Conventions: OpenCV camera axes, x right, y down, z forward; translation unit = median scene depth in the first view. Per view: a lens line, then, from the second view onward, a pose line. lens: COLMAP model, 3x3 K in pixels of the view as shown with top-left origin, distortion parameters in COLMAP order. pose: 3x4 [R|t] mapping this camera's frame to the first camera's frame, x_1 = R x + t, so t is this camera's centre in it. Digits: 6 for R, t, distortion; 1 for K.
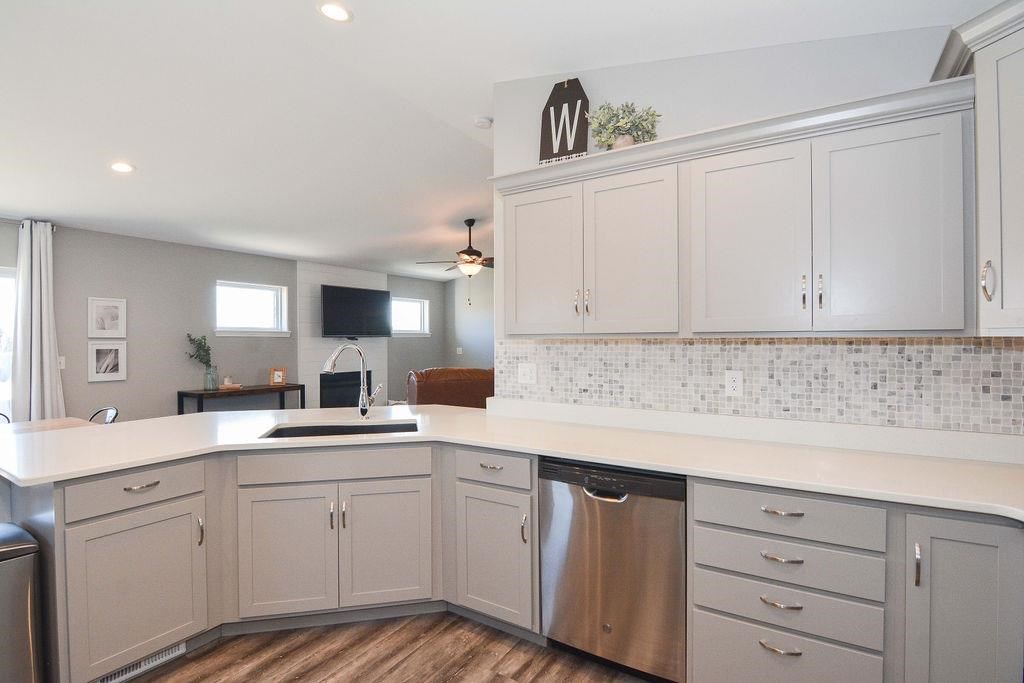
lens RADIAL K [[495.3, 0, 507.3], [0, 495.3, 342.2], [0, 0, 1]] dist [-0.008519, -0.009787]
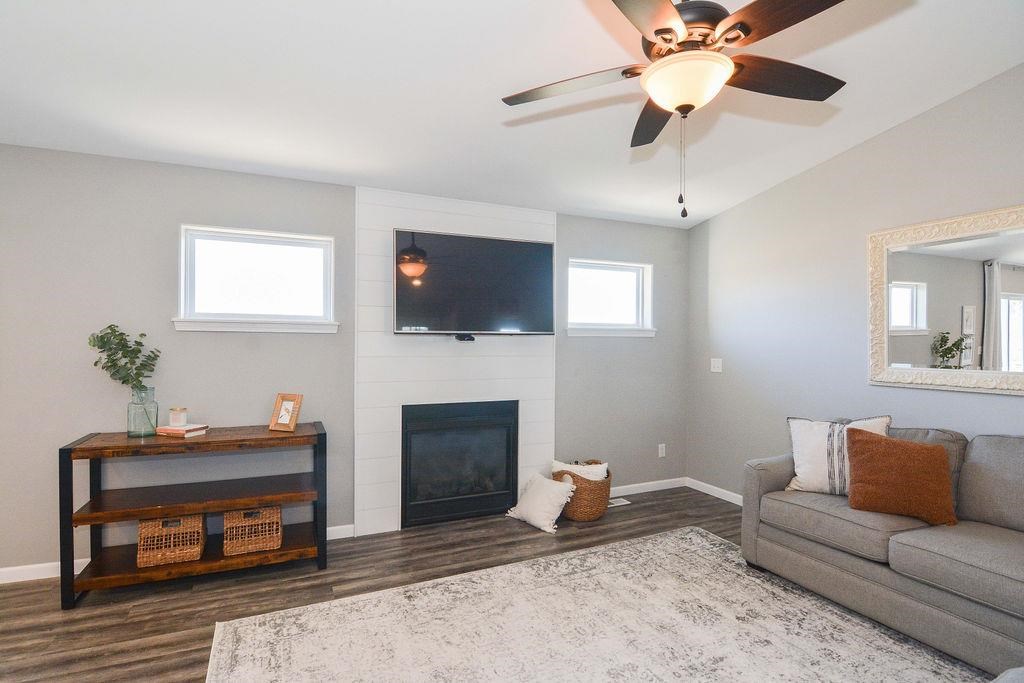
lens RADIAL K [[495.3, 0, 507.3], [0, 495.3, 342.2], [0, 0, 1]] dist [-0.008519, -0.009787]
pose [[0.839981, 0.010956, -0.542504, -0.011579], [-0.012573, 0.999921, 0.000728, -0.005904], [0.542469, 0.006210, 0.840053, 1.058930]]
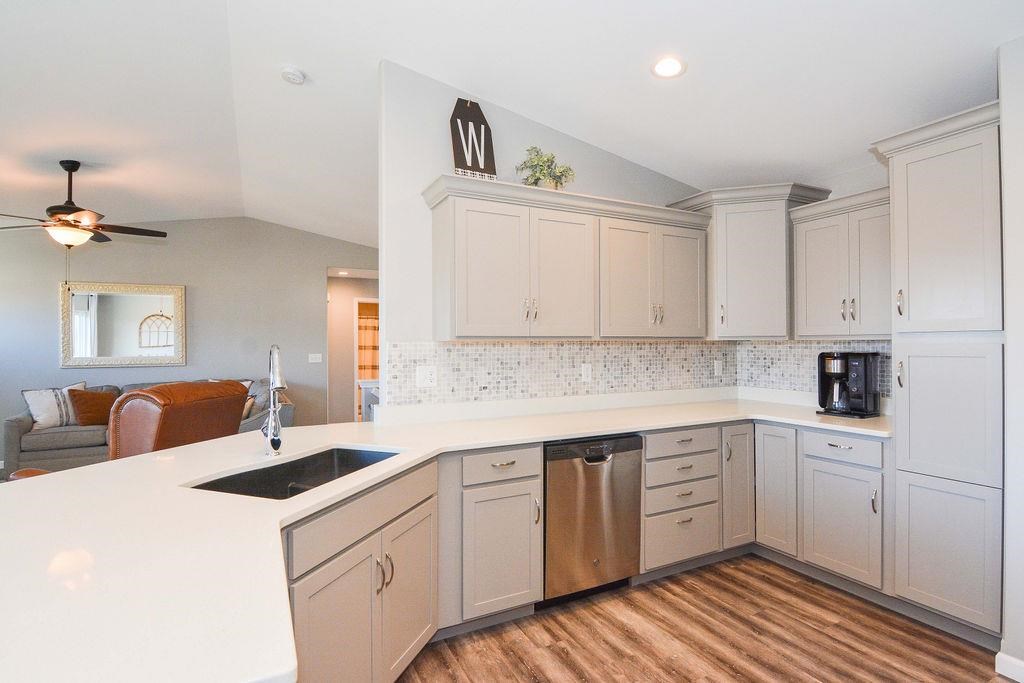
lens RADIAL K [[502.9, 0, 506.7], [0, 502.9, 342.3], [0, 0, 1]] dist [-0.004939, -0.011125]
pose [[0.511602, 0.004076, 0.859213, -0.509932], [0.006788, 0.999938, -0.008785, 0.003773], [-0.859196, 0.010327, 0.511543, 0.248545]]
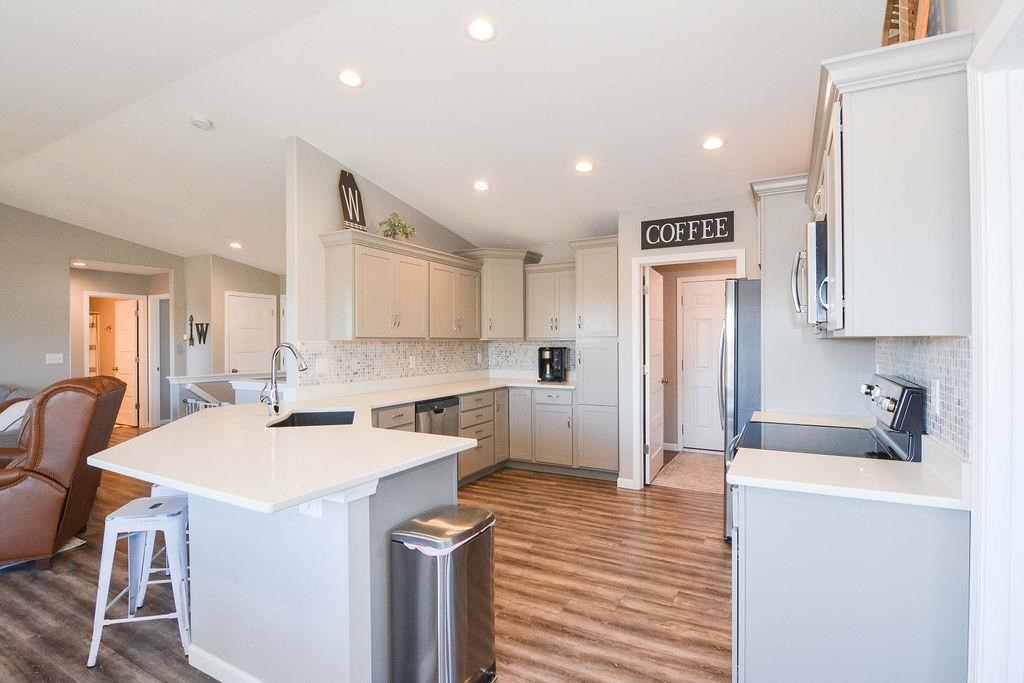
lens RADIAL K [[495.3, 0, 507.3], [0, 495.3, 342.2], [0, 0, 1]] dist [-0.008519, -0.009787]
pose [[-0.059296, 0.003606, 0.998234, -0.949056], [0.008943, 0.999955, -0.003081, 0.005241], [-0.998200, 0.008744, -0.059326, 0.396204]]
